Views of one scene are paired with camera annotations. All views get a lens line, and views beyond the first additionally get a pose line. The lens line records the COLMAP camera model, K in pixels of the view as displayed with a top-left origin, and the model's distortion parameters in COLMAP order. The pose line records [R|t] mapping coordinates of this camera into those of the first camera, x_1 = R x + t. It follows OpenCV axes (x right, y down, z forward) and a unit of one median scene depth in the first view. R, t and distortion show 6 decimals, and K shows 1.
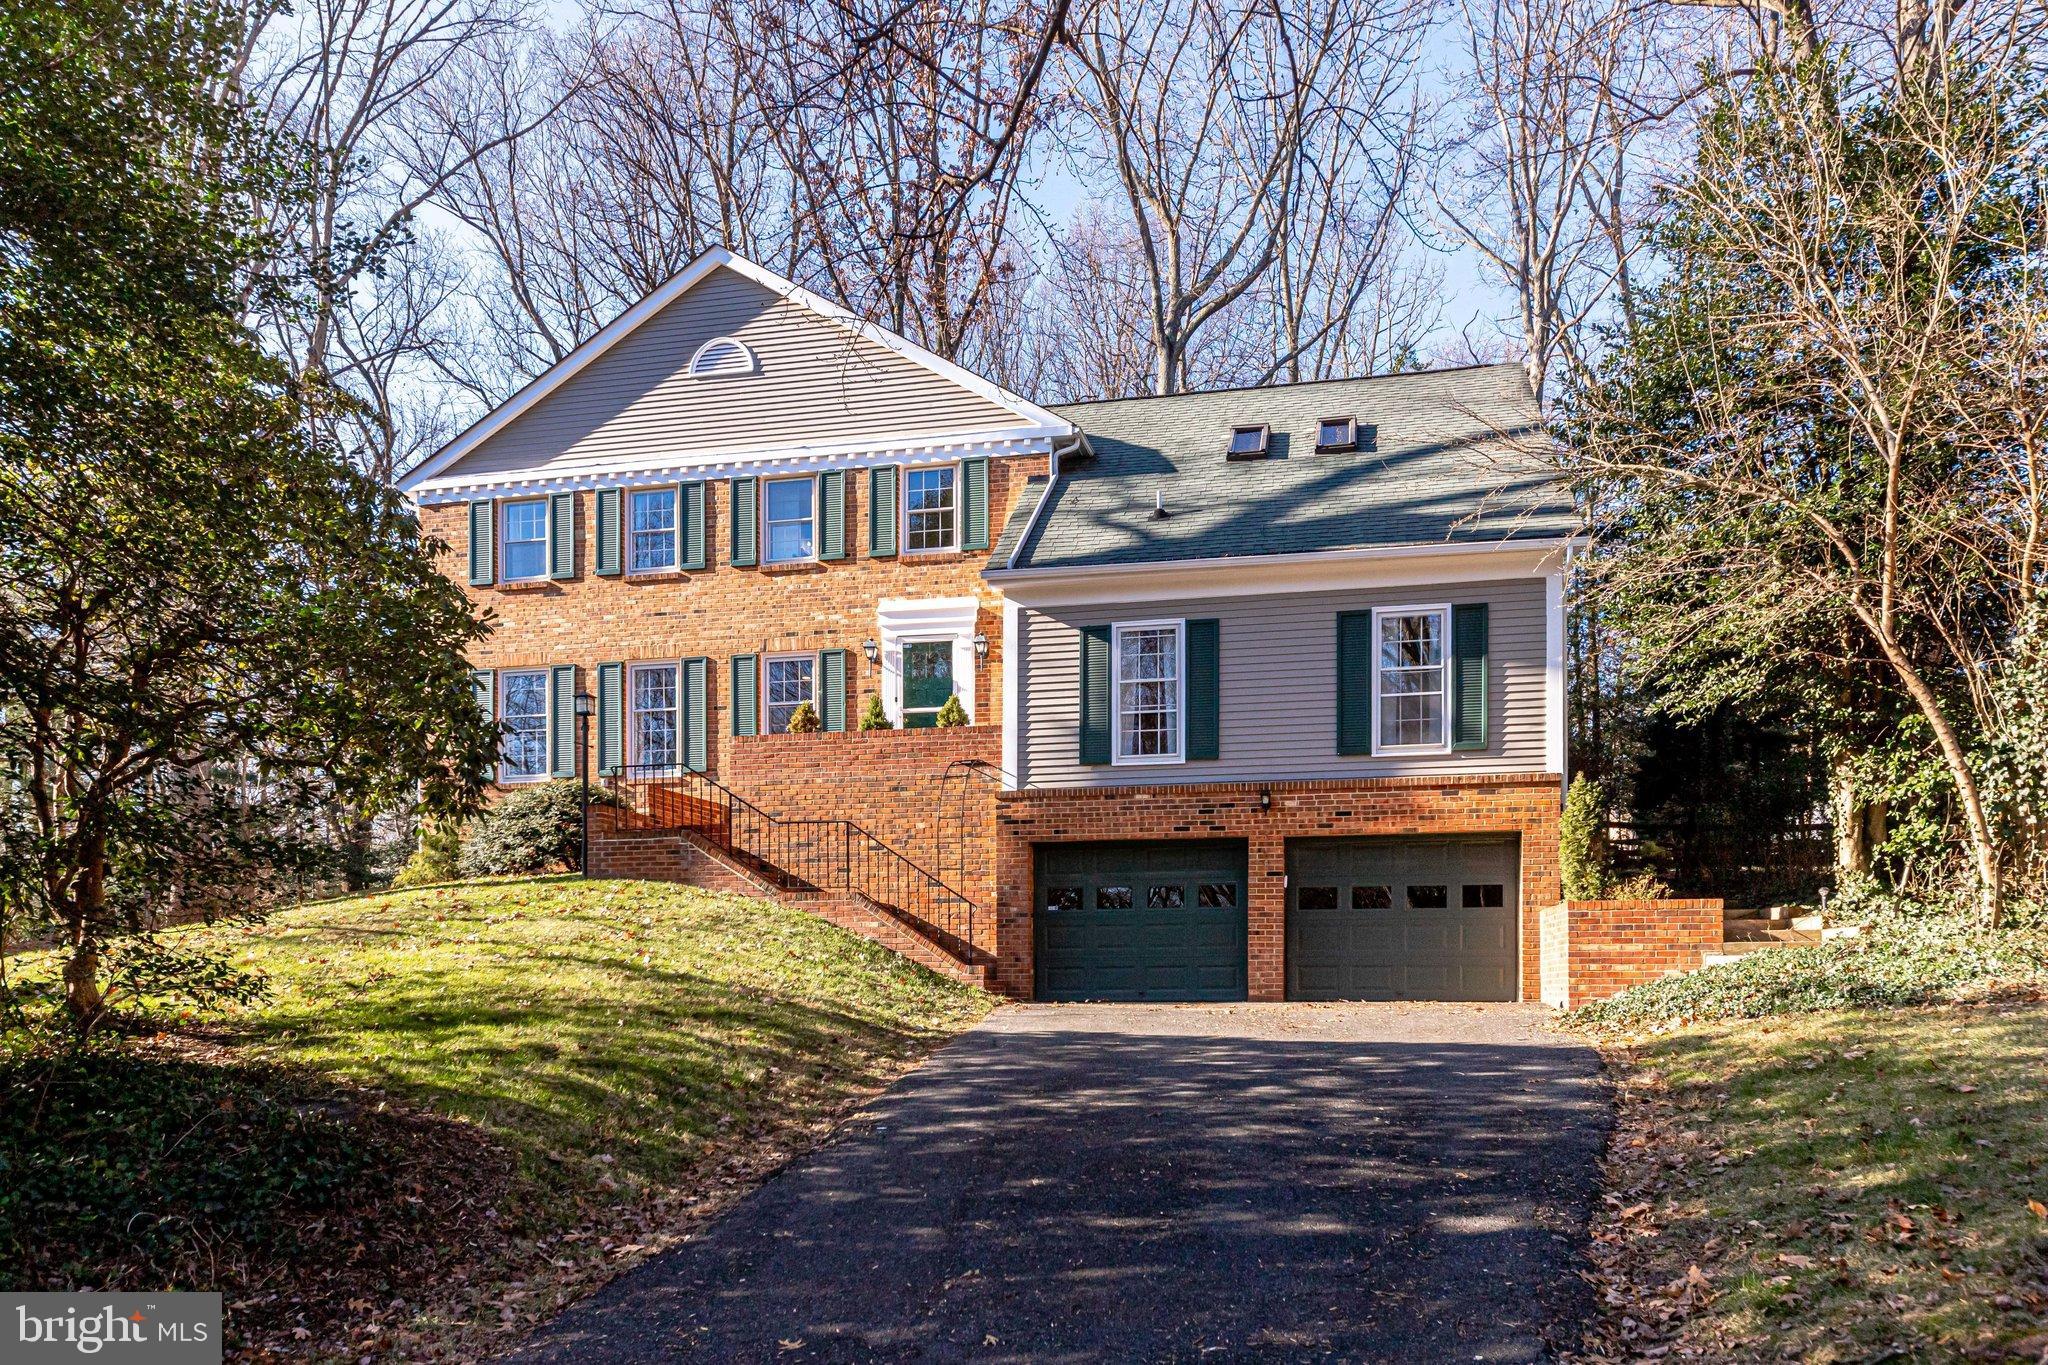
lens RADIAL K [[1421.4, 0, 1023.5], [0, 1421.4, 677.9], [0, 0, 1]] dist [0.019318, -0.000803]
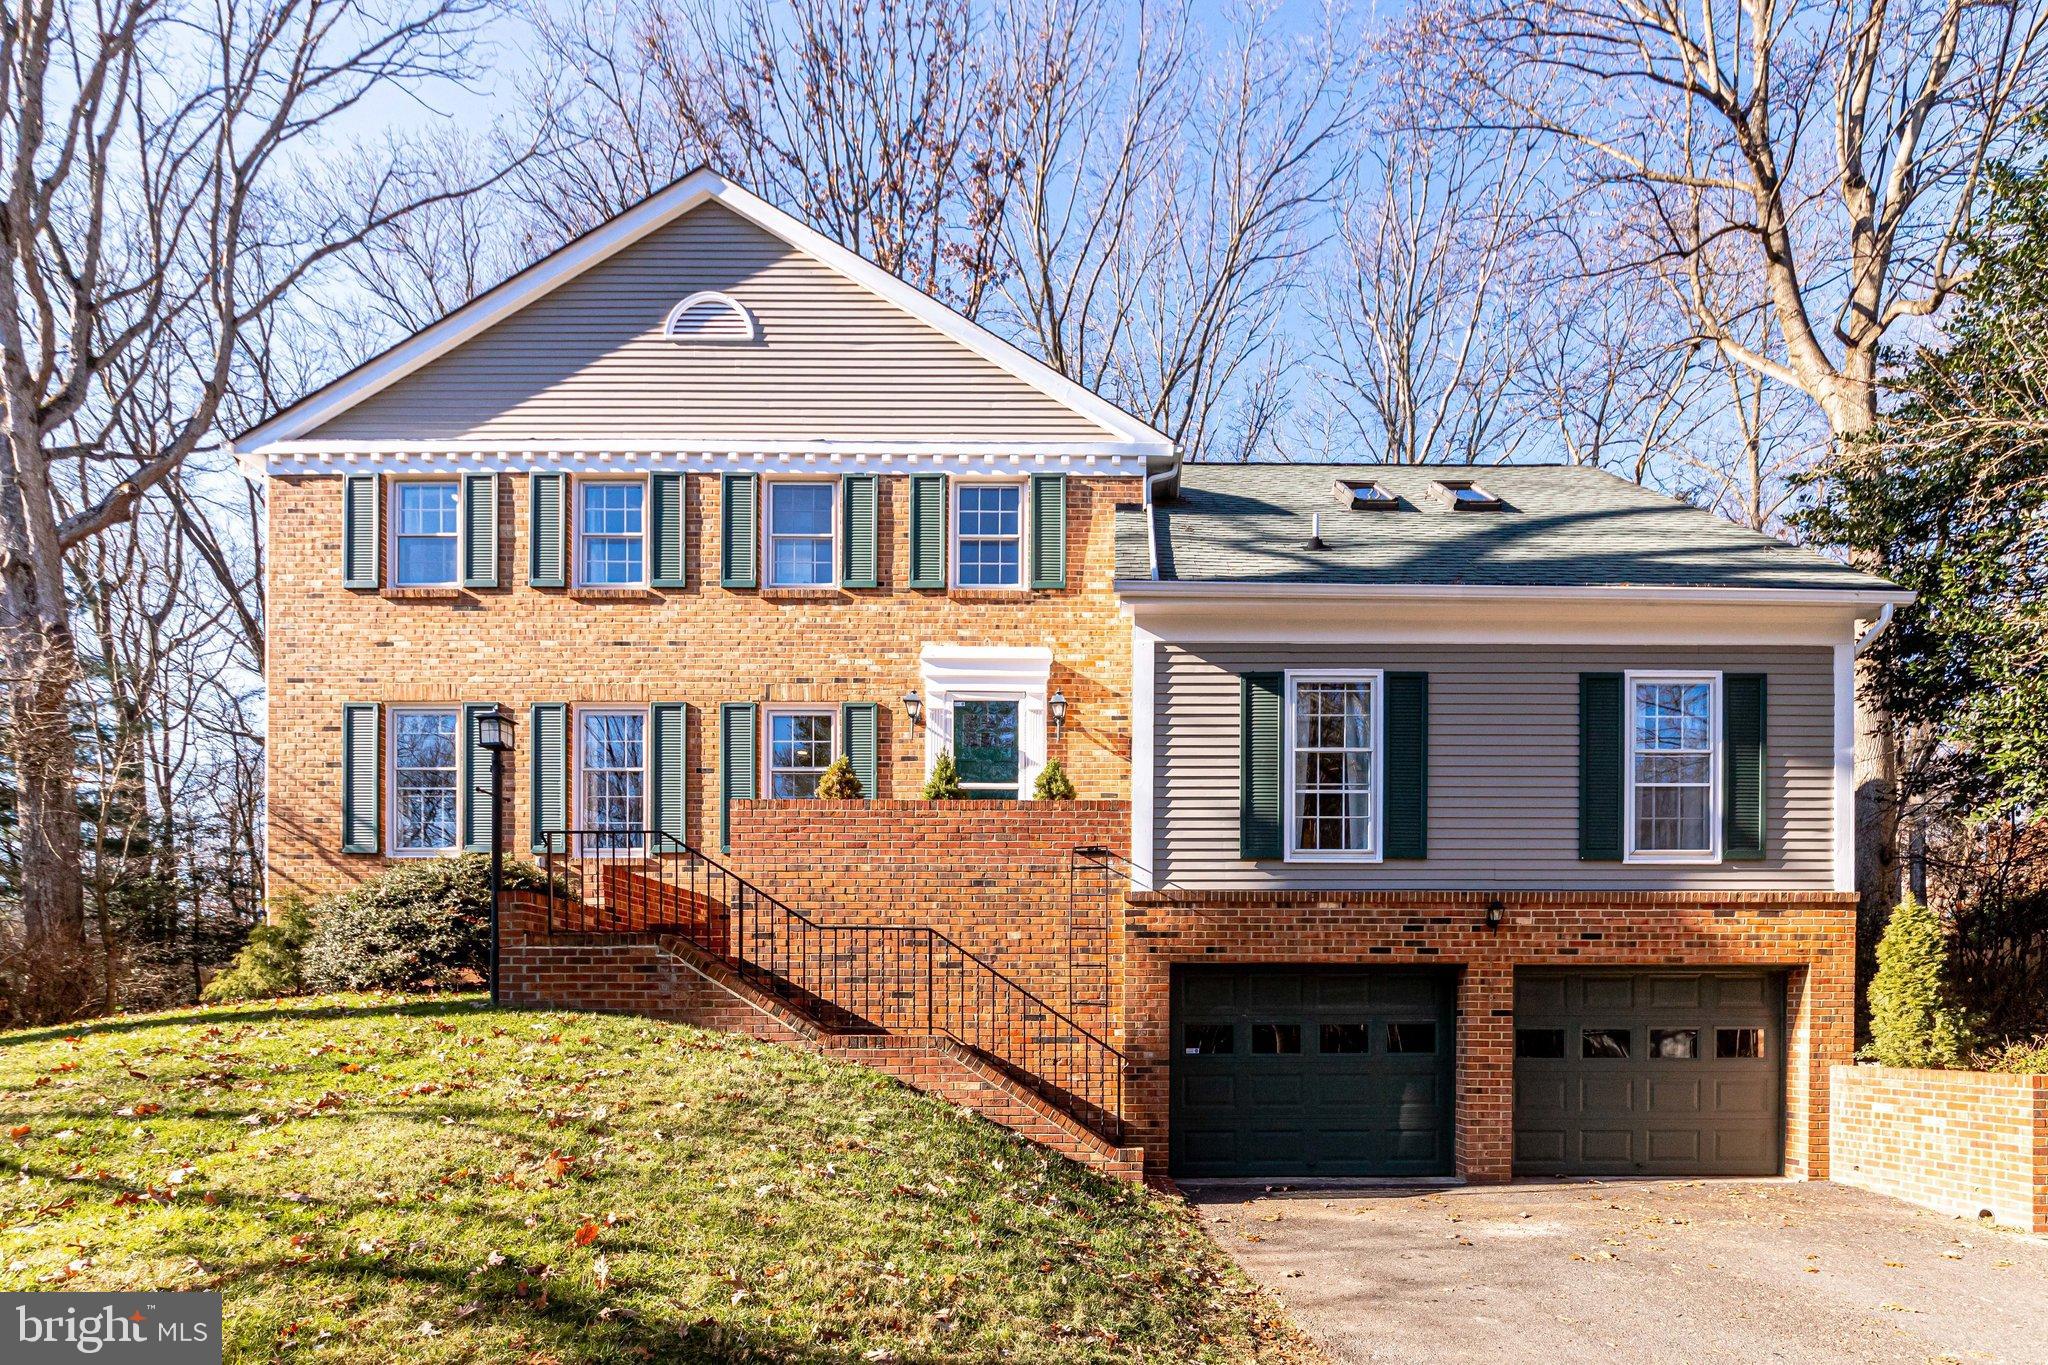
lens RADIAL K [[932.0, 0, 1078.7], [0, 932.0, 909.8], [0, 0, 1]] dist [-0.004292, -0.000014]
pose [[0.976237, 0.030355, 0.214571, -0.134602], [-0.050600, 0.994701, 0.089501, 0.044867], [-0.210717, -0.098231, 0.972599, 0.509277]]
